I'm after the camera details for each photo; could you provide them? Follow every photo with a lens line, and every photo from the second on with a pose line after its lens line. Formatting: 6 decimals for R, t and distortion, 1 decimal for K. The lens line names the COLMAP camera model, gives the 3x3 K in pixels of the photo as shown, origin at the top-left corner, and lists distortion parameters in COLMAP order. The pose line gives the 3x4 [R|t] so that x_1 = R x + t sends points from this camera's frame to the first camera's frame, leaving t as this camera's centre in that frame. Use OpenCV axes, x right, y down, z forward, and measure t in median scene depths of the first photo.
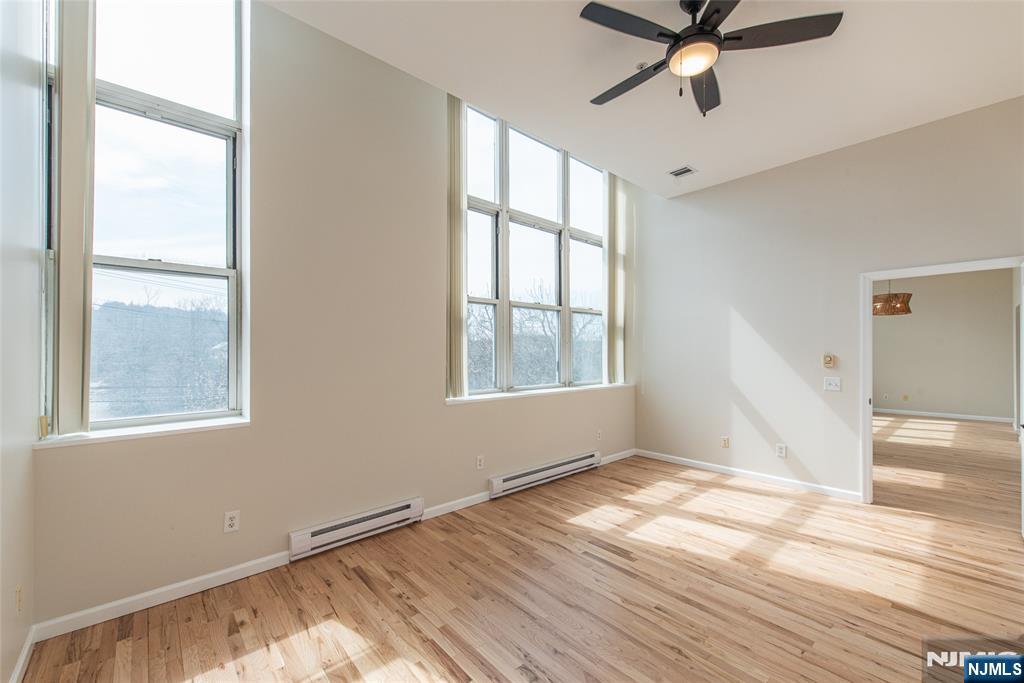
lens RADIAL K [[410.0, 0, 511.0], [0, 410.0, 345.2], [0, 0, 1]] dist [0.002466, -0.000228]
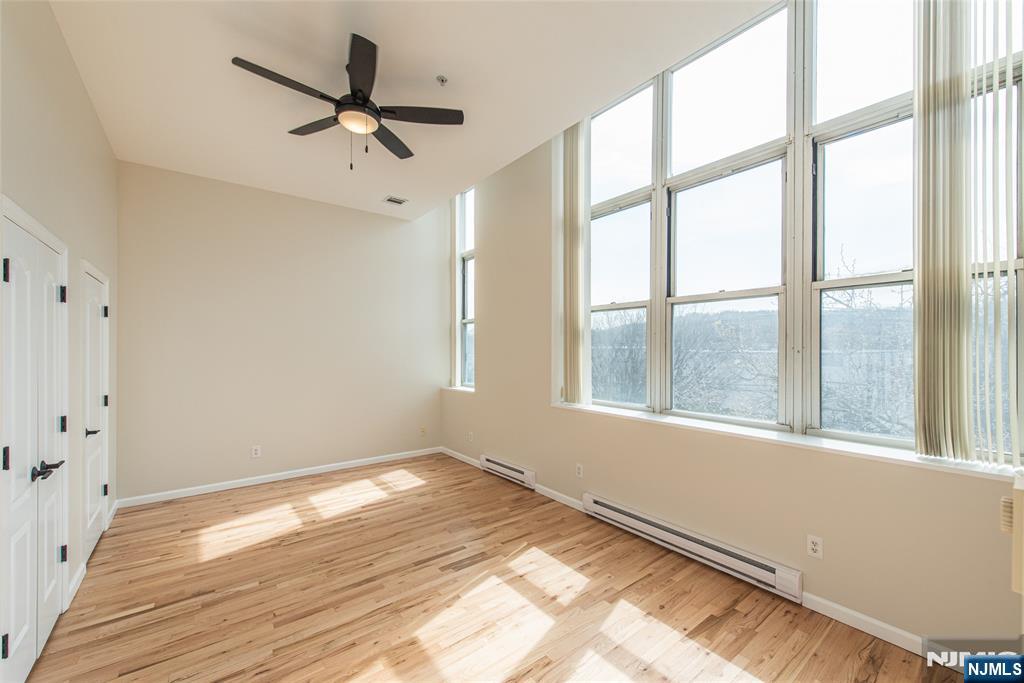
lens RADIAL K [[410.0, 0, 511.0], [0, 410.0, 345.2], [0, 0, 1]] dist [0.002466, -0.000228]
pose [[-0.072314, -0.007450, -0.997354, 1.130533], [0.008747, 0.999929, -0.008103, -0.020550], [0.997344, -0.009309, -0.072244, 1.079339]]
